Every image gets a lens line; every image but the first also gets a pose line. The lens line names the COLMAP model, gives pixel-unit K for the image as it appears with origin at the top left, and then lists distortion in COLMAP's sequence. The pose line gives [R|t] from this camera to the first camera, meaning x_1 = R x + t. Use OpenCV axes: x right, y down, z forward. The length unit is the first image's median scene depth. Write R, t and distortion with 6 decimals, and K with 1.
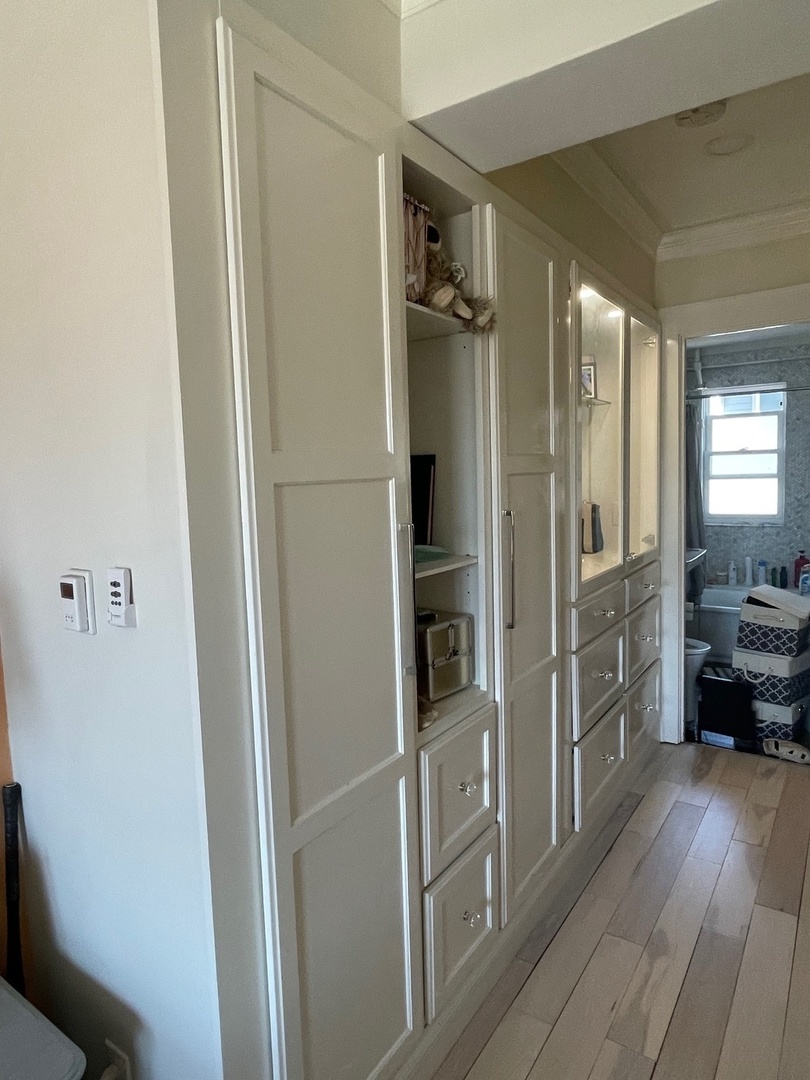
lens RADIAL K [[652.8, 0, 405.5], [0, 652.8, 536.2], [0, 0, 1]] dist [-0.005824, -0.001046]
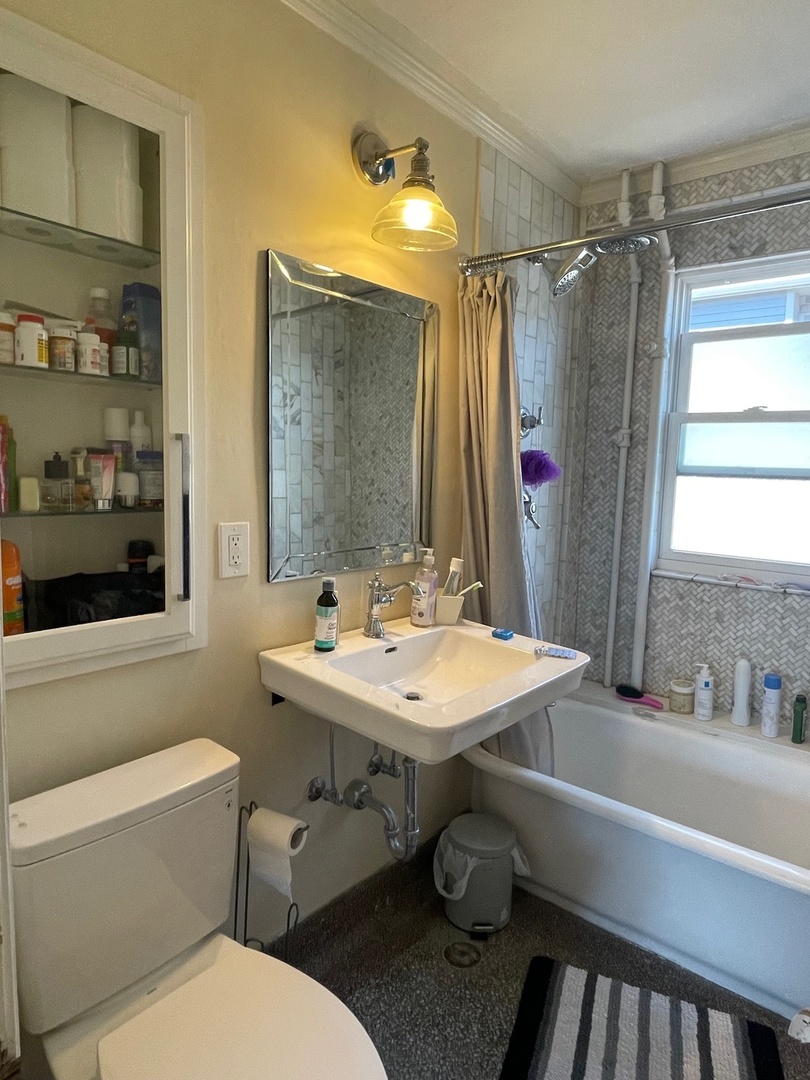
lens RADIAL K [[652.8, 0, 404.0], [0, 652.8, 542.0], [0, 0, 1]] dist [-0.005824, -0.001046]
pose [[0.992976, 0.064281, -0.099330, 0.338468], [-0.060426, 0.997316, 0.041347, -0.049575], [0.101722, -0.035055, 0.994195, 0.547621]]
